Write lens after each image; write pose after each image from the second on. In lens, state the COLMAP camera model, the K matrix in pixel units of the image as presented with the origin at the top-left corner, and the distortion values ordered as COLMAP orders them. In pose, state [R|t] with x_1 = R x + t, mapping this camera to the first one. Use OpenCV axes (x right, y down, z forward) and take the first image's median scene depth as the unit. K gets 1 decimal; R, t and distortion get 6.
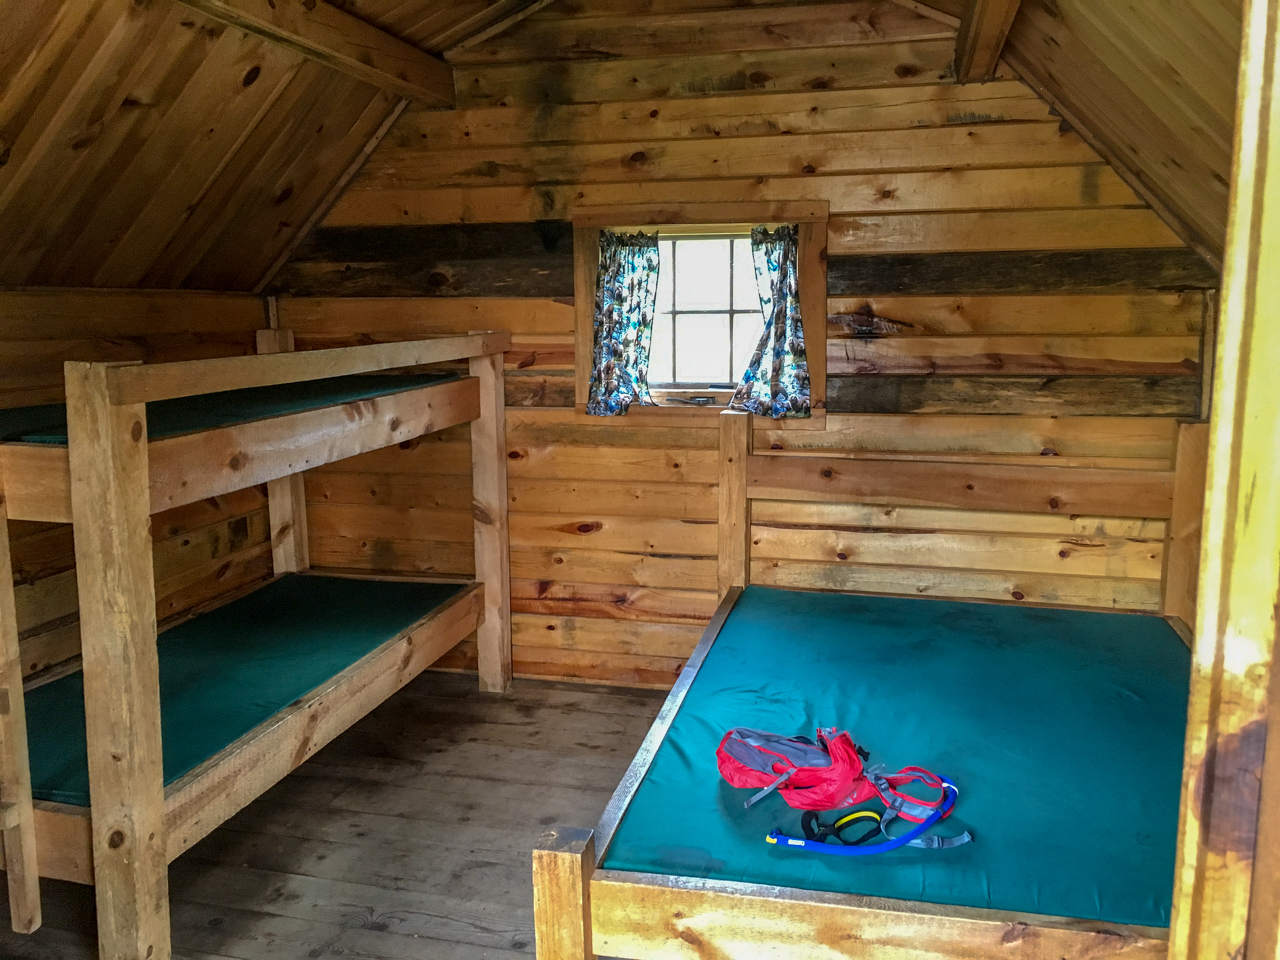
lens RADIAL K [[1098.8, 0, 638.1], [0, 1098.8, 479.8], [0, 0, 1]] dist [0.042505, -0.040885]
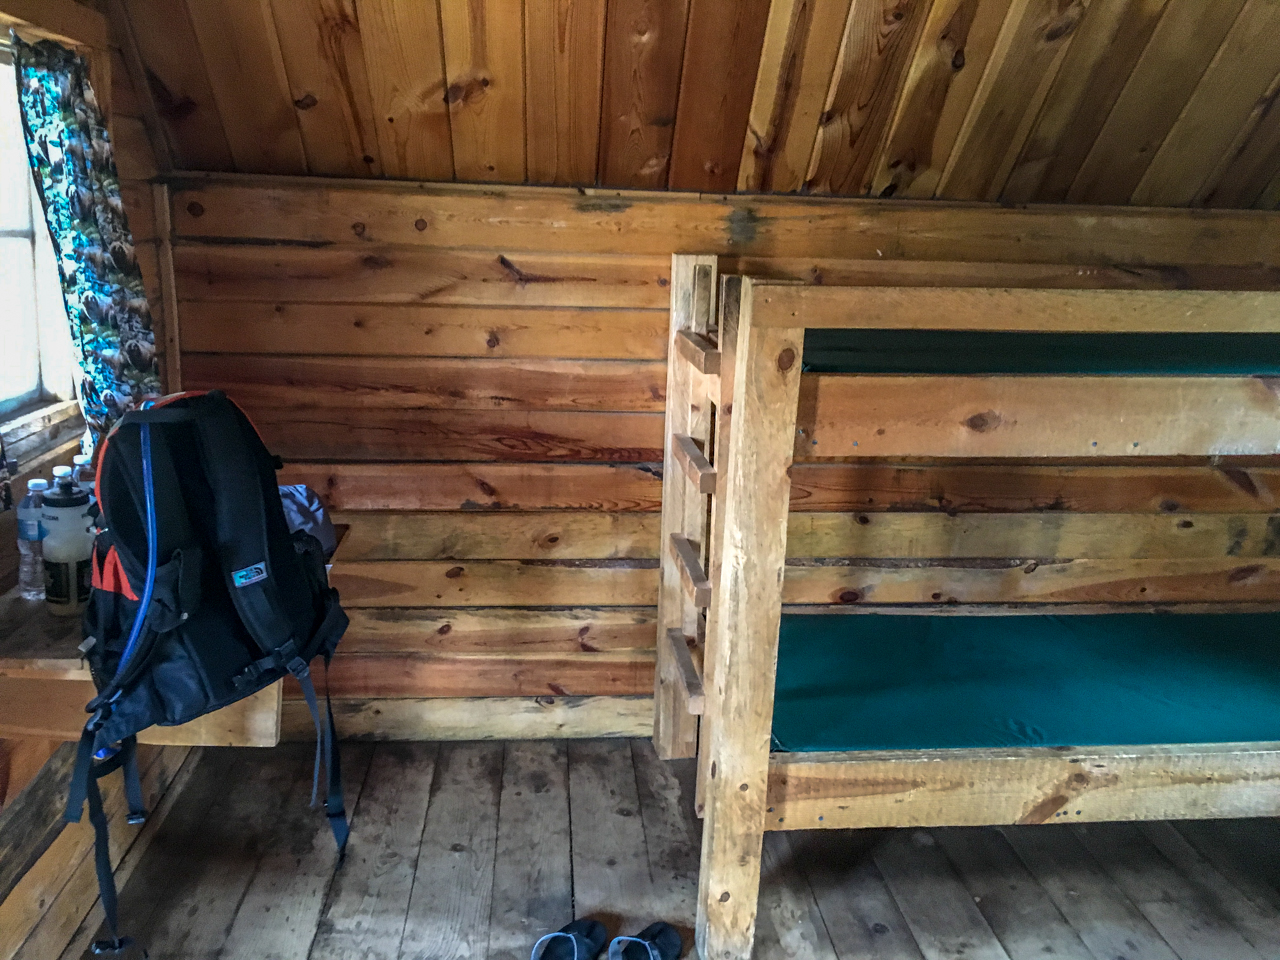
lens RADIAL K [[1098.8, 0, 642.7], [0, 1098.8, 475.6], [0, 0, 1]] dist [0.042505, -0.040885]
pose [[0.332598, 0.231534, -0.914205, 0.253326], [-0.180477, 0.967104, 0.179271, -0.067224], [0.925638, 0.105368, 0.363443, 0.424058]]
